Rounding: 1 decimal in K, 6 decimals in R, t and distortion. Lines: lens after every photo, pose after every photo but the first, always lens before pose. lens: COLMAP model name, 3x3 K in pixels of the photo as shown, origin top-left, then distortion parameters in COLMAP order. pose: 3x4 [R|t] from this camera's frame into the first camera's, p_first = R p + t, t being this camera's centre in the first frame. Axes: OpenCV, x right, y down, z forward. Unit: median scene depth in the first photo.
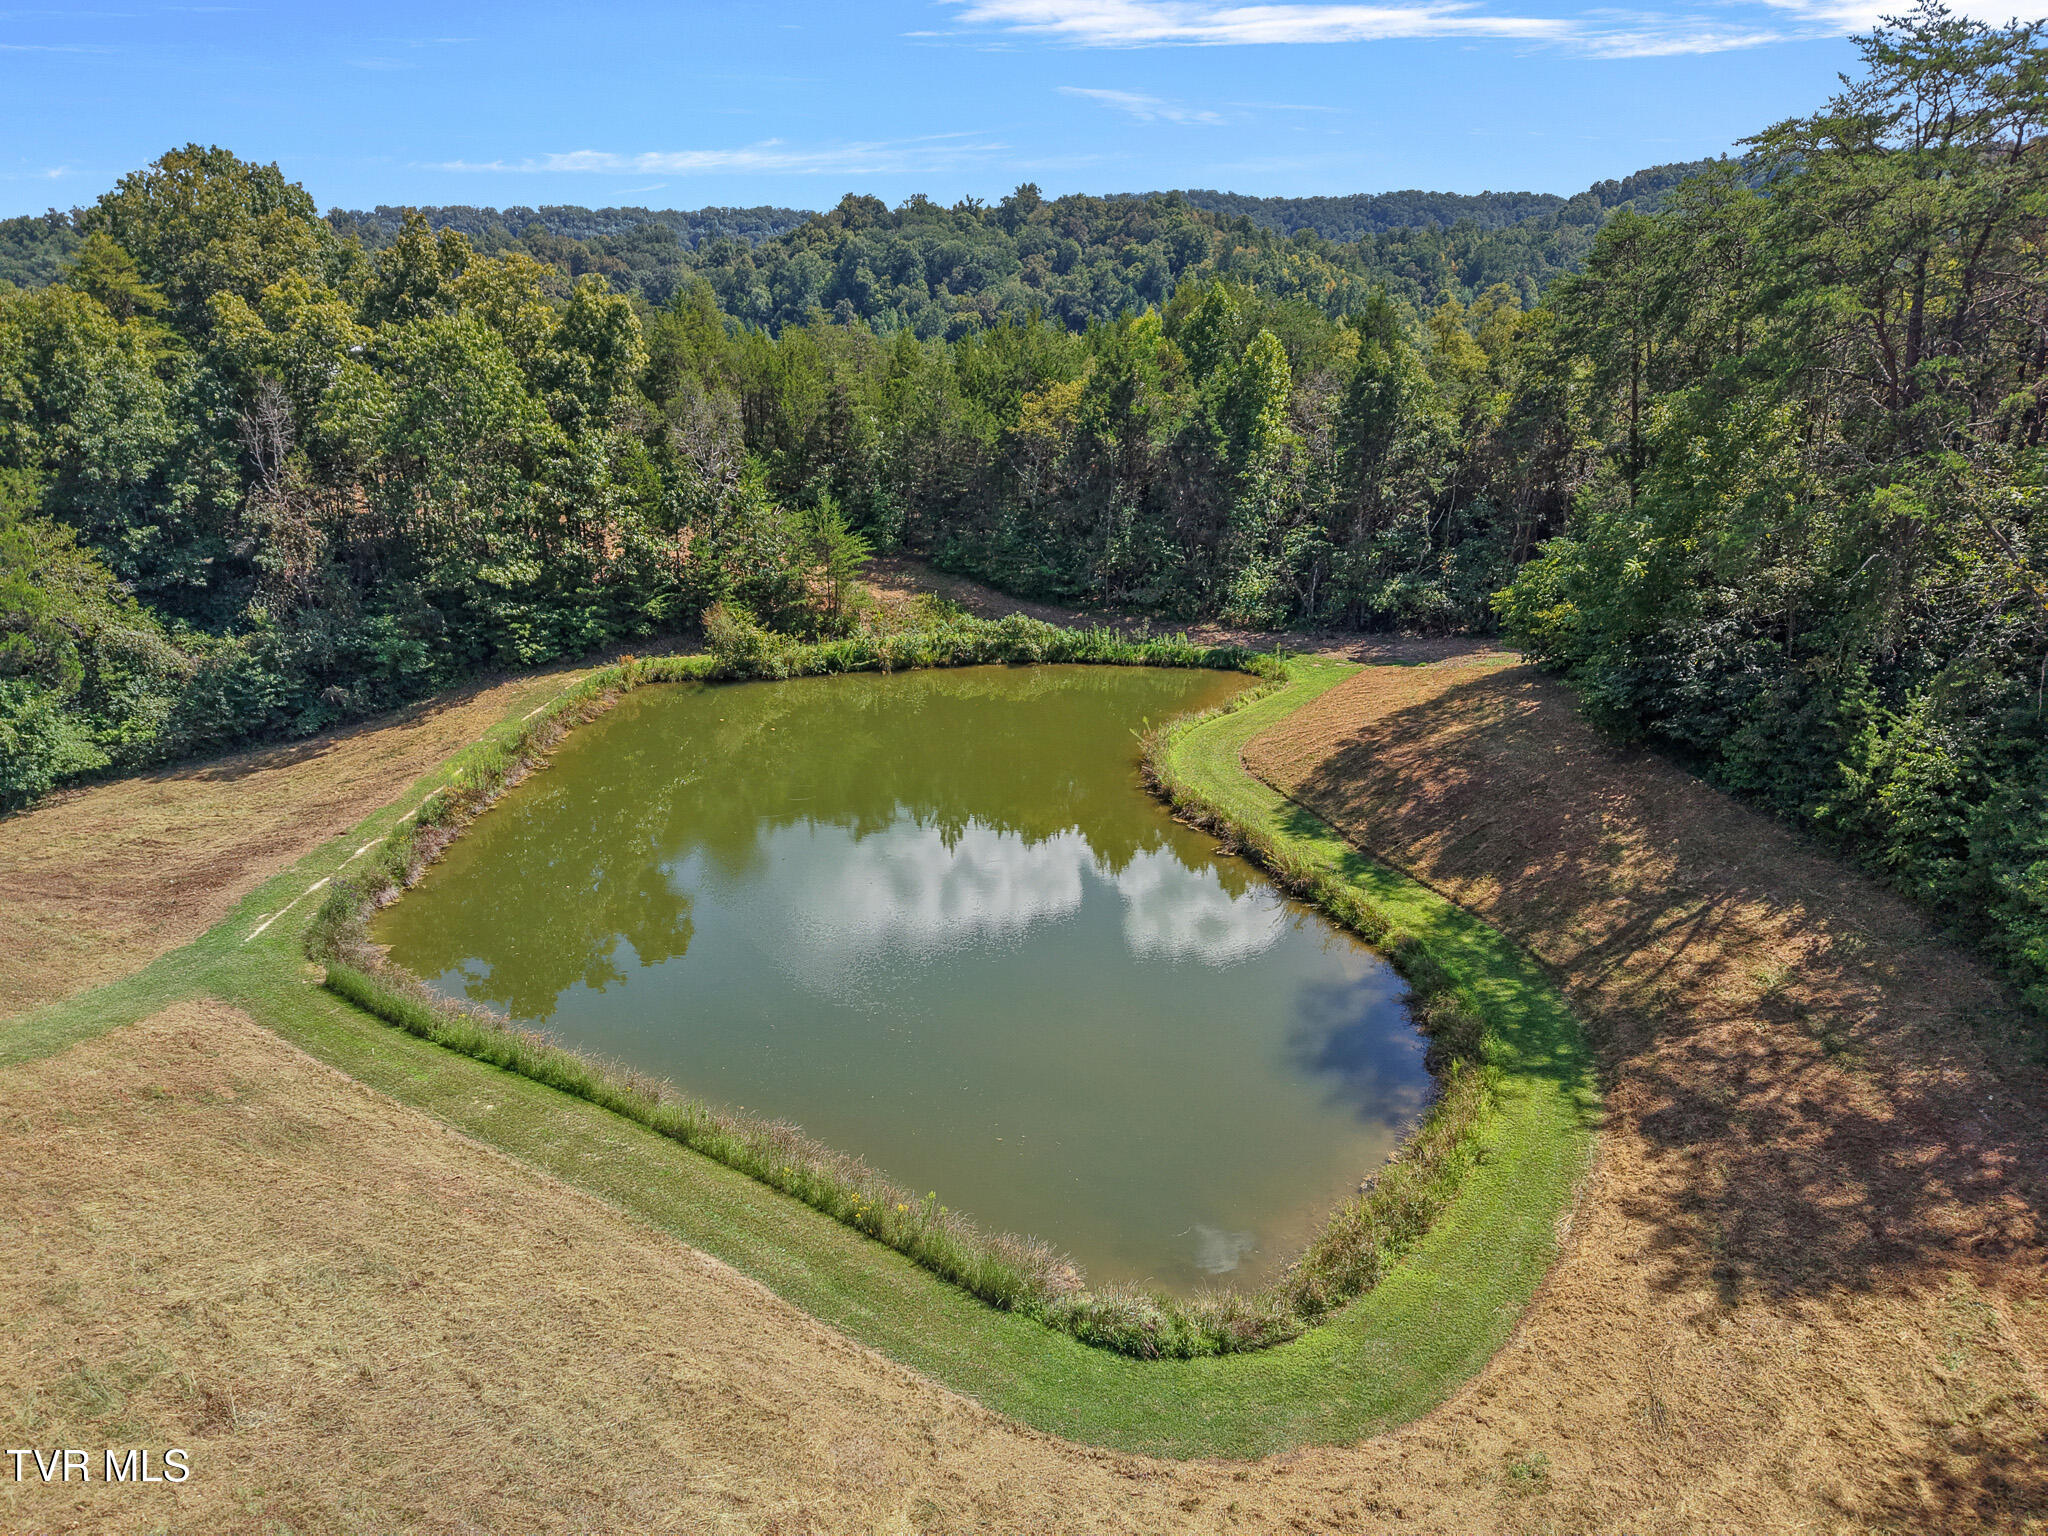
lens RADIAL K [[1365.0, 0, 1021.1], [0, 1365.0, 761.7], [0, 0, 1]] dist [0.012426, -0.006365]
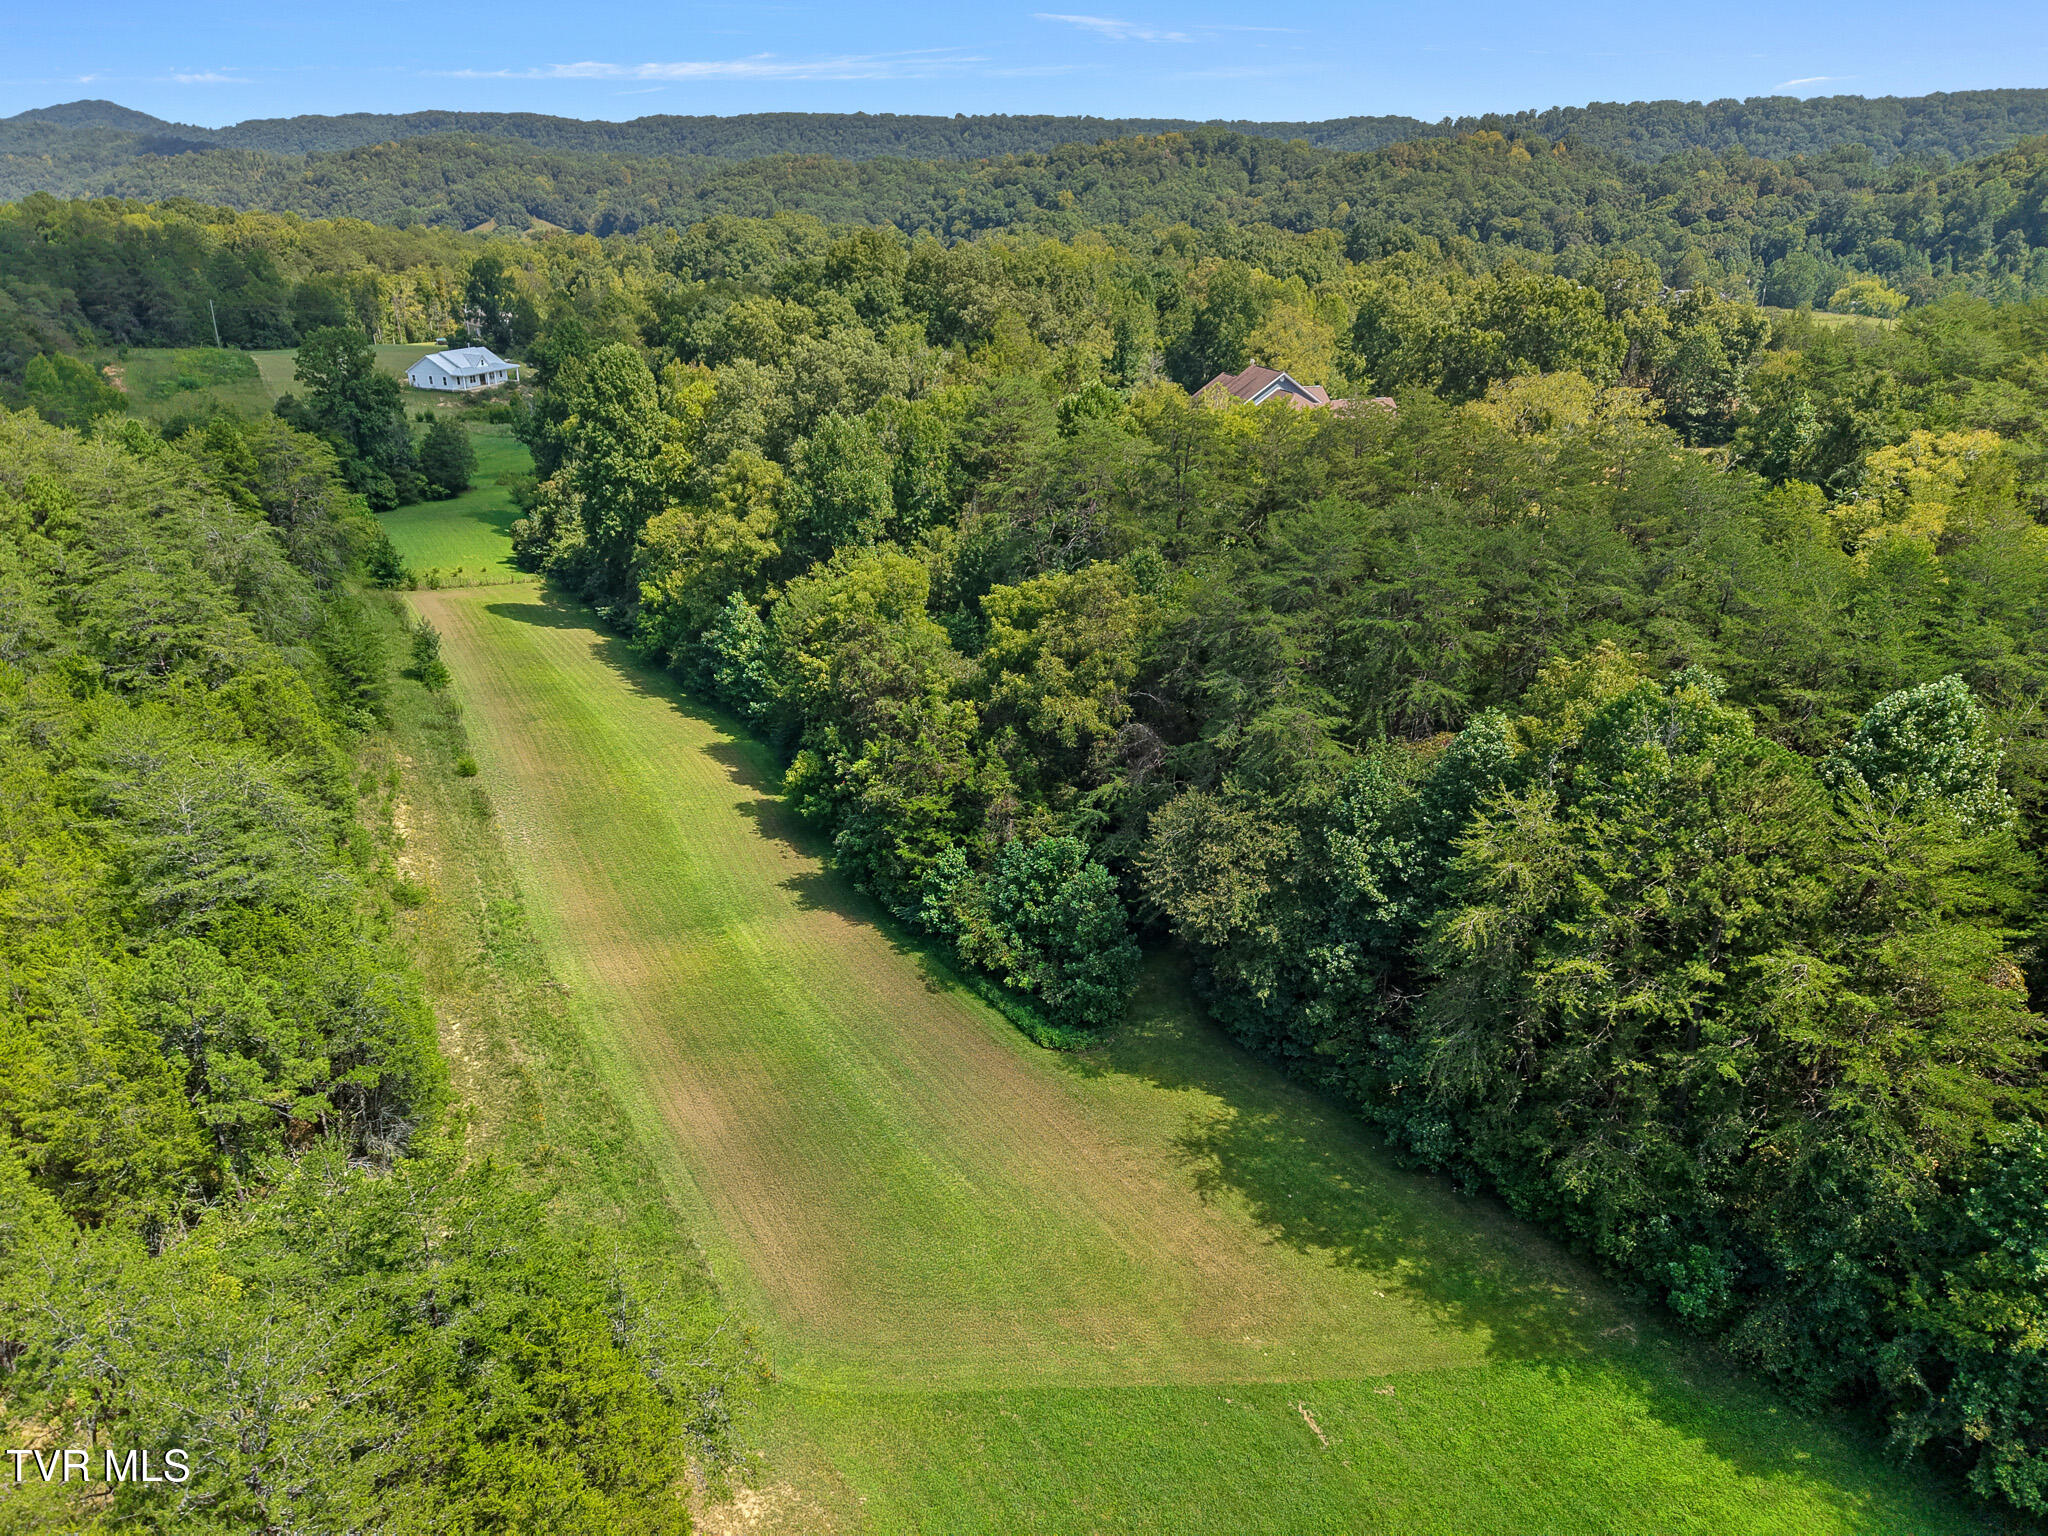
lens RADIAL K [[1365.0, 0, 1021.1], [0, 1365.0, 761.7], [0, 0, 1]] dist [0.012426, -0.006365]
pose [[0.727200, 0.275844, -0.628563, 0.093022], [-0.222998, 0.960971, 0.163728, 0.063088], [0.649194, 0.021106, 0.760330, -0.320022]]
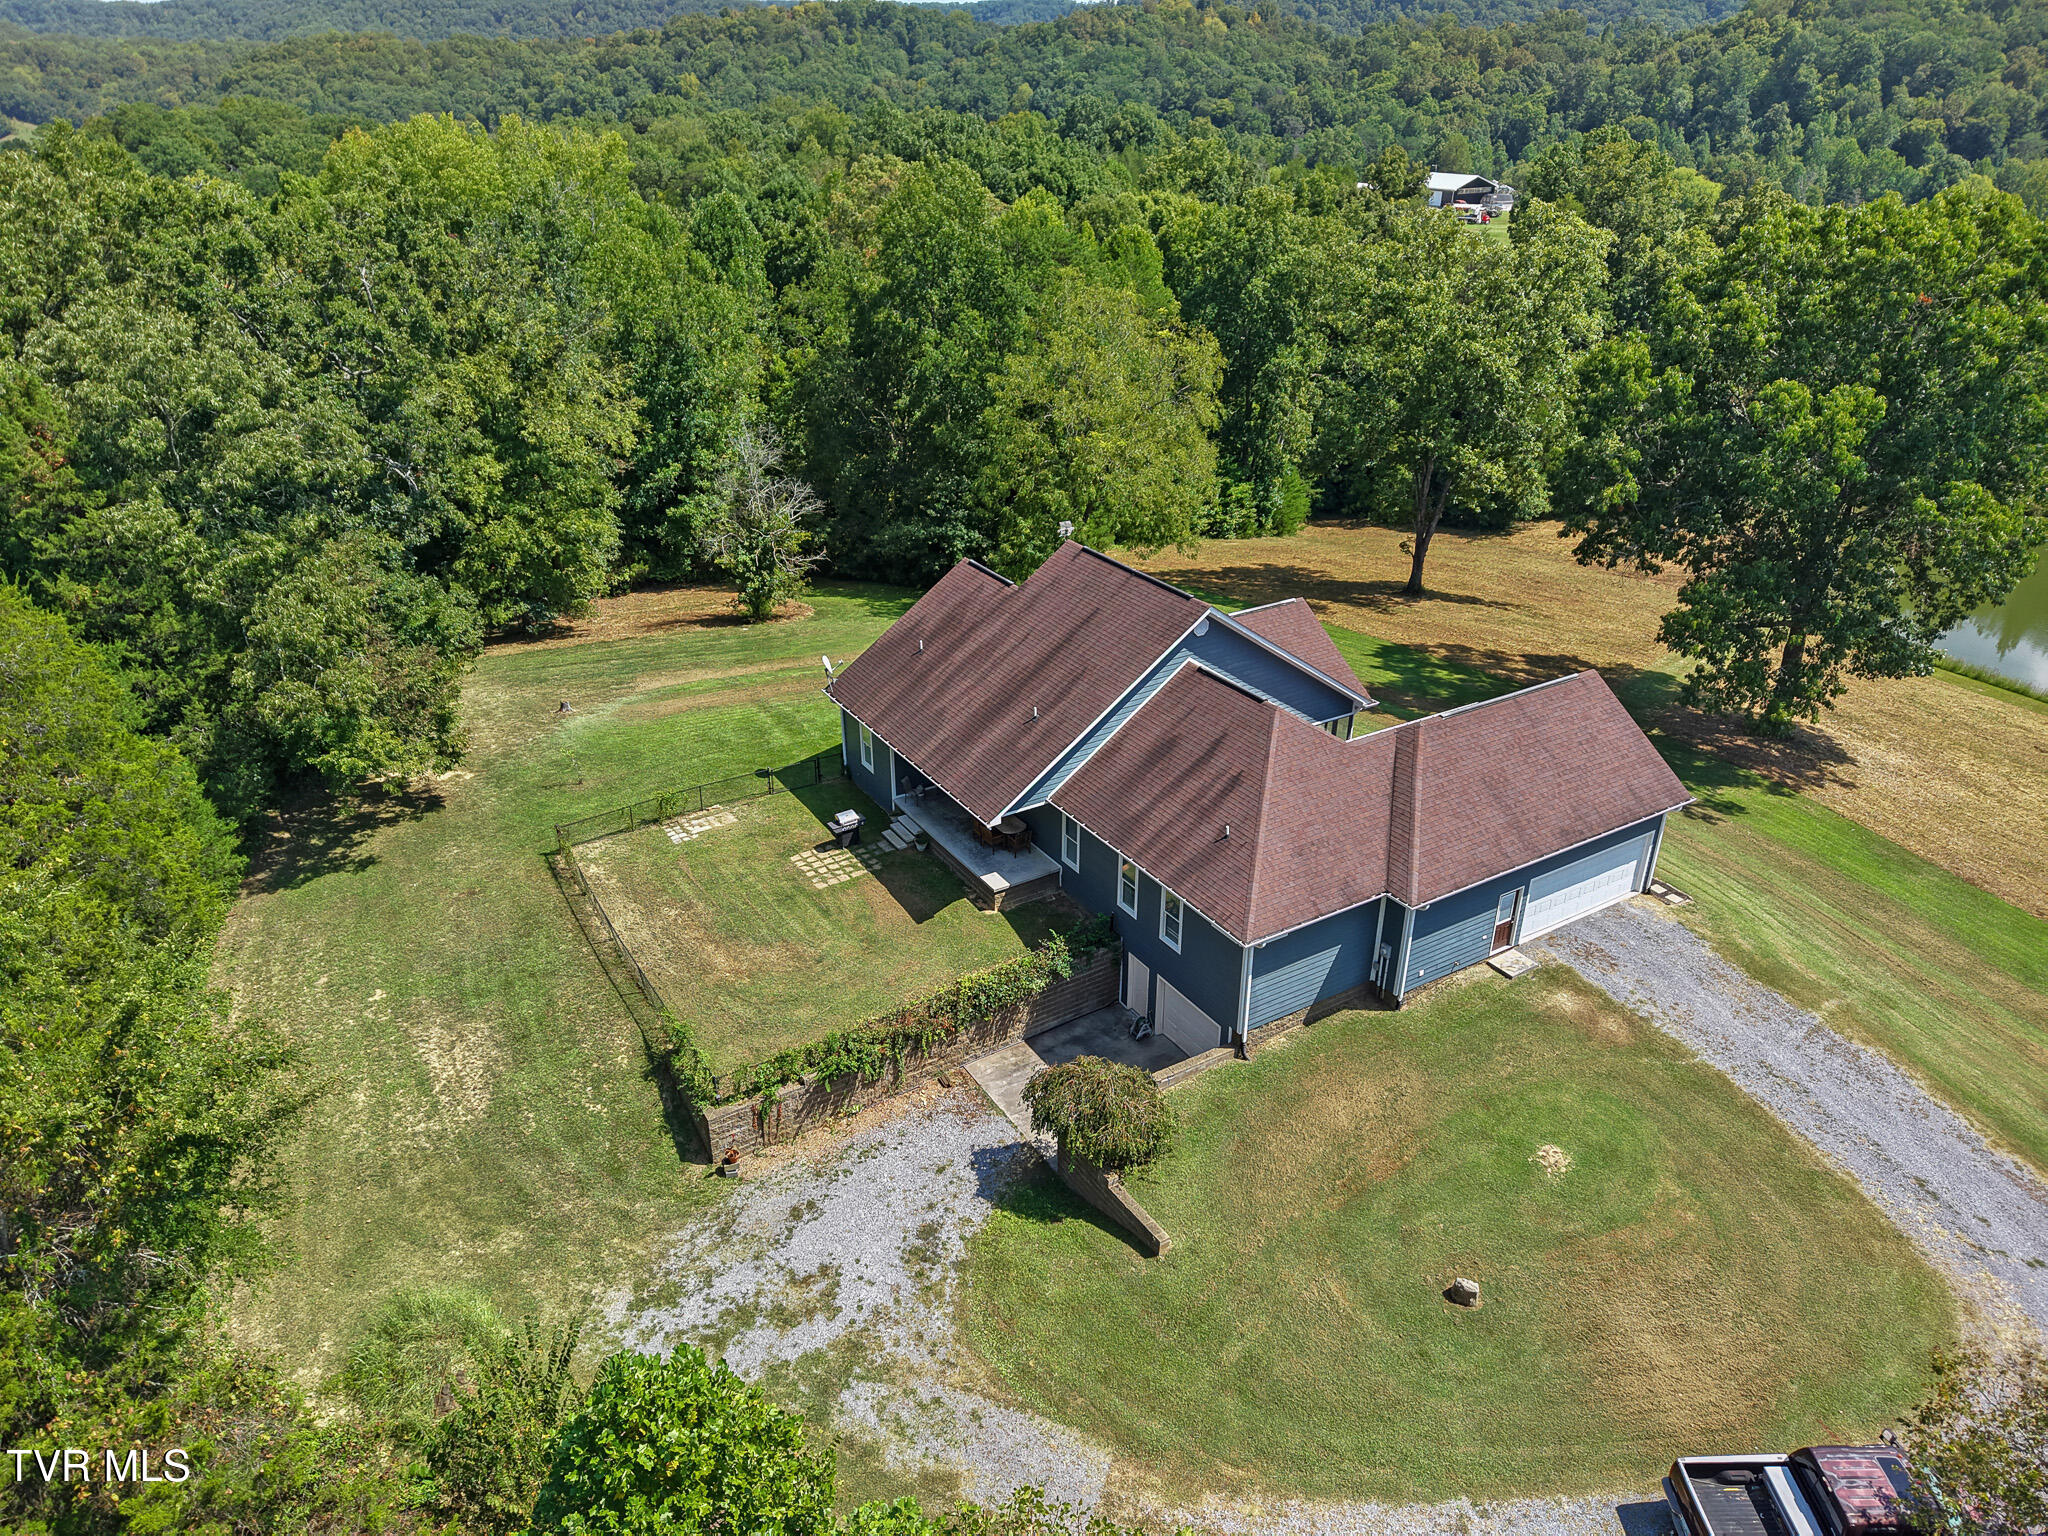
lens RADIAL K [[1365.0, 0, 1021.1], [0, 1365.0, 761.7], [0, 0, 1]] dist [0.012426, -0.006365]
pose [[0.864032, 0.226962, -0.449375, -0.050155], [-0.157402, 0.969651, 0.187089, 0.012687], [0.478198, -0.090918, 0.873533, -0.129278]]
